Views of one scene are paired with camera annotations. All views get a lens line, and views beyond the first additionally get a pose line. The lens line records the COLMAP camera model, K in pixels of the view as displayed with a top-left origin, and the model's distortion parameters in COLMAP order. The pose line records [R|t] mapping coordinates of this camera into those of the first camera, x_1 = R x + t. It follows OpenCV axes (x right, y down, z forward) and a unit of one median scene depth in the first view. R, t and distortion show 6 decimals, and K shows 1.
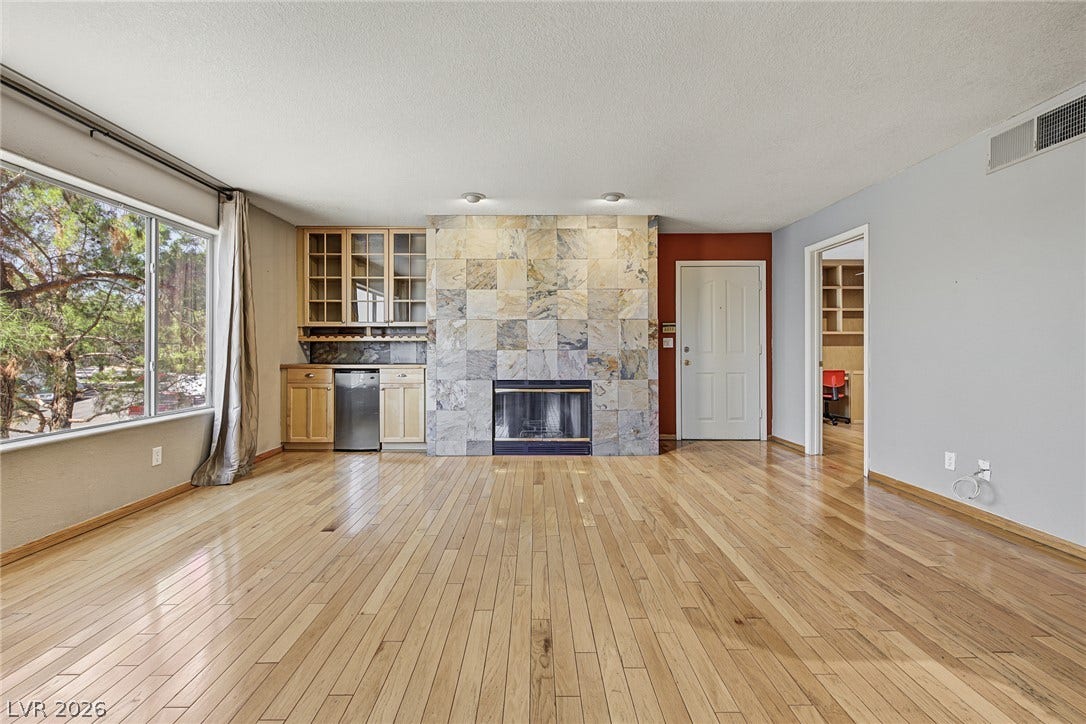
lens RADIAL K [[460.1, 0, 538.6], [0, 460.1, 349.7], [0, 0, 1]] dist [0.011439, -0.000563]
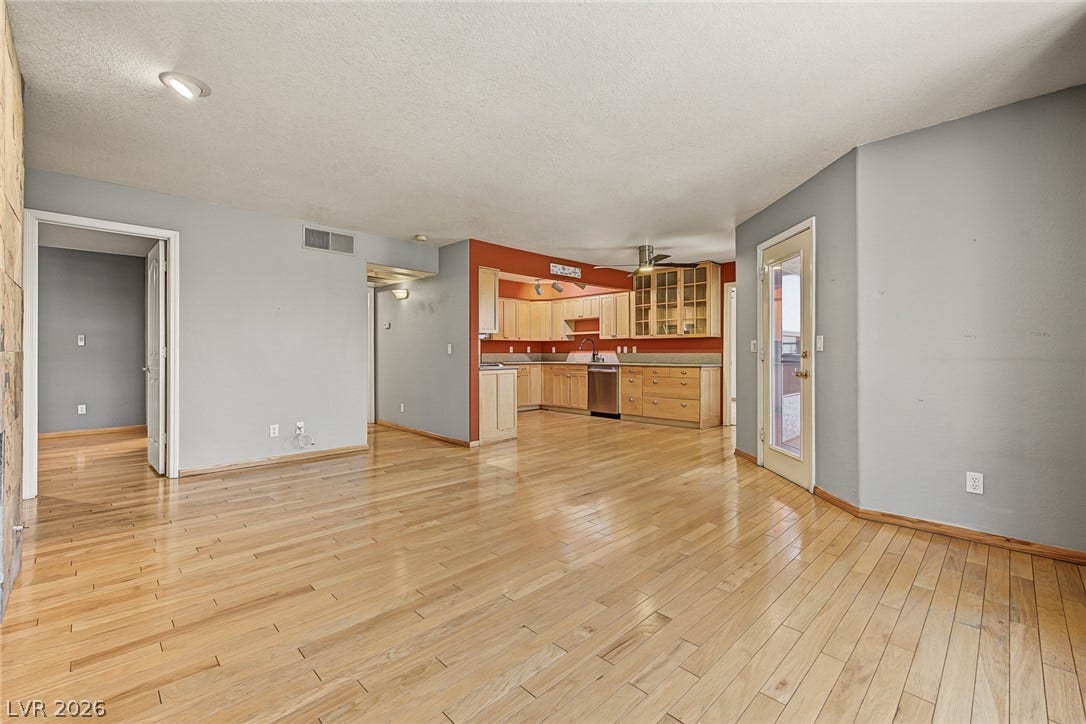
lens RADIAL K [[460.1, 0, 541.5], [0, 460.1, 355.6], [0, 0, 1]] dist [0.011439, -0.000563]
pose [[-0.700878, -0.003055, 0.713275, -0.480400], [-0.000859, 0.999994, 0.003439, 0.001062], [-0.713281, 0.001798, -0.700876, 0.944909]]
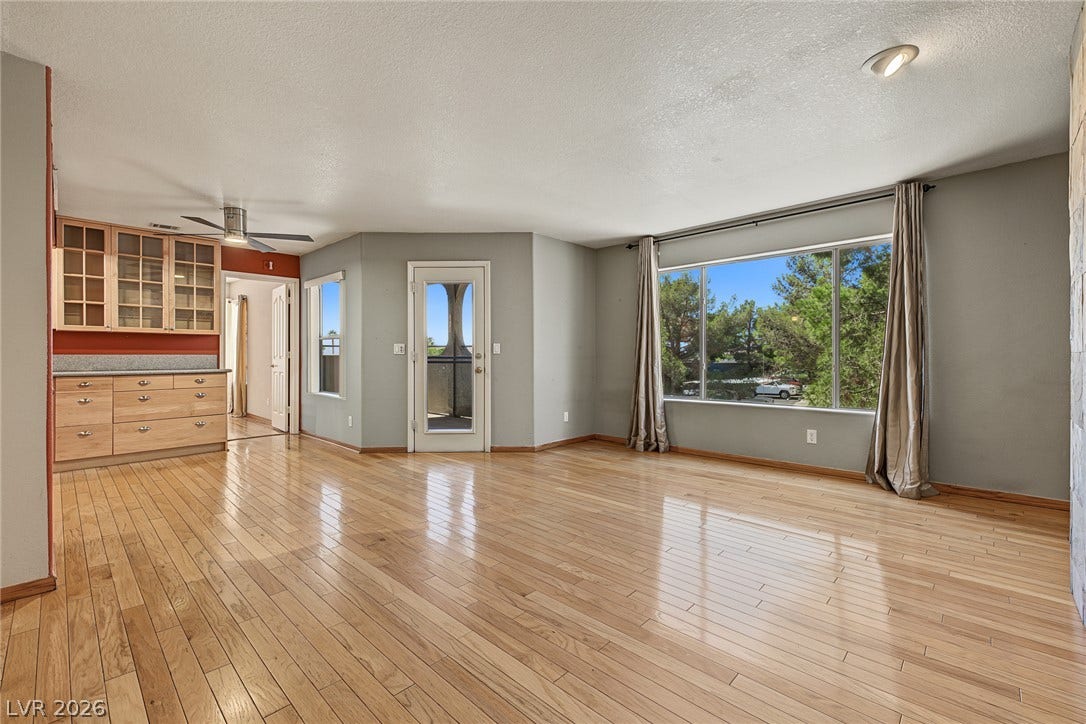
lens RADIAL K [[460.1, 0, 535.7], [0, 460.1, 355.9], [0, 0, 1]] dist [0.011439, -0.000563]
pose [[-0.700998, 0.002087, -0.713160, 0.449714], [0.001004, 0.999998, 0.001940, -0.000503], [0.713163, 0.000644, -0.700998, 0.940477]]
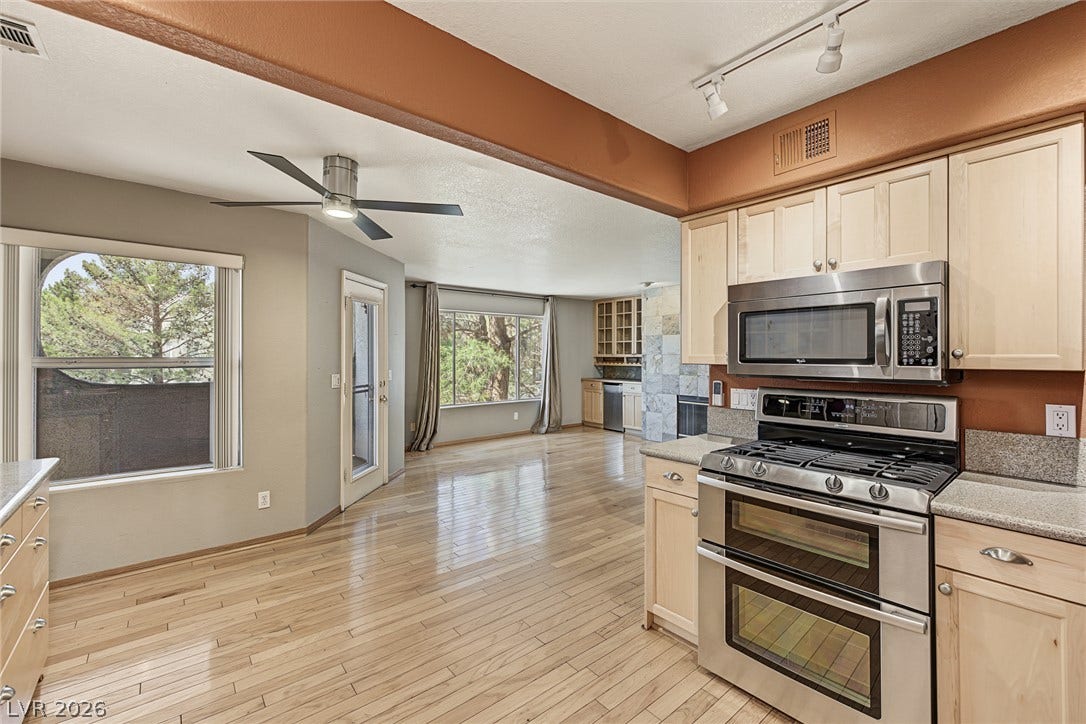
lens RADIAL K [[460.1, 0, 543.5], [0, 460.1, 356.5], [0, 0, 1]] dist [0.011439, -0.000563]
pose [[0.634433, 0.004831, -0.772963, 0.781848], [-0.001507, 0.999986, 0.005013, -0.065773], [0.772976, -0.002015, 0.634432, -0.289812]]
